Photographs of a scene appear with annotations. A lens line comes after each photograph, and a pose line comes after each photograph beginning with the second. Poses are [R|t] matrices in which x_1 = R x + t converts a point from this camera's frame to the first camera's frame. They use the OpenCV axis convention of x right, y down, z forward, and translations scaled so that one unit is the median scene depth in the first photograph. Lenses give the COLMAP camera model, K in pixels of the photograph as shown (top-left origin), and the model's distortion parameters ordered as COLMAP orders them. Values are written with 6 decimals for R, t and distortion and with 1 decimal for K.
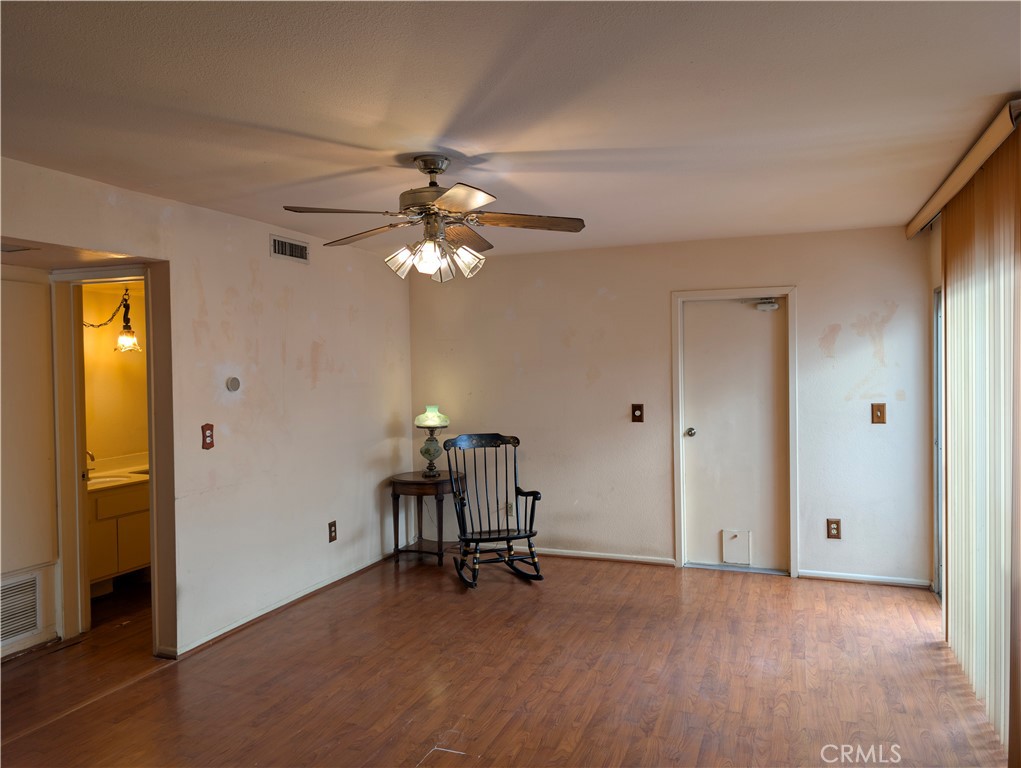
lens RADIAL K [[740.7, 0, 513.3], [0, 740.7, 381.3], [0, 0, 1]] dist [0.037683, -0.031589]
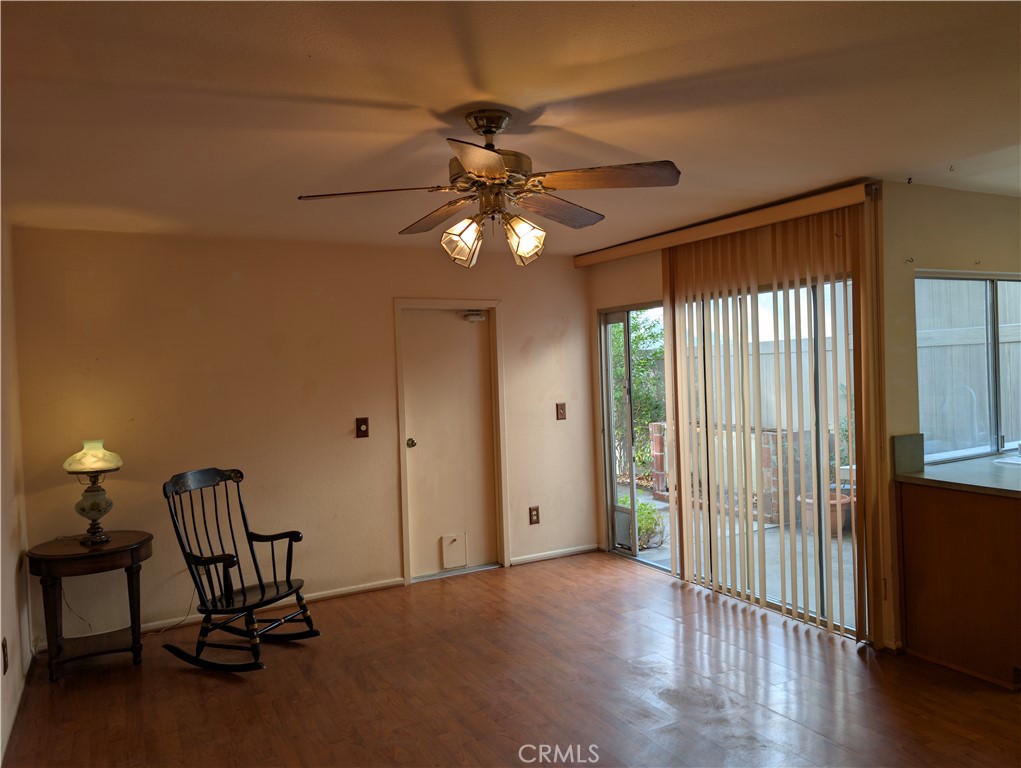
lens RADIAL K [[740.7, 0, 511.3], [0, 740.7, 383.2], [0, 0, 1]] dist [0.037683, -0.031589]
pose [[0.650662, -0.026207, 0.758915, -0.427349], [0.043922, 0.999030, -0.003159, -0.001568], [-0.758096, 0.035388, 0.651182, 0.272817]]
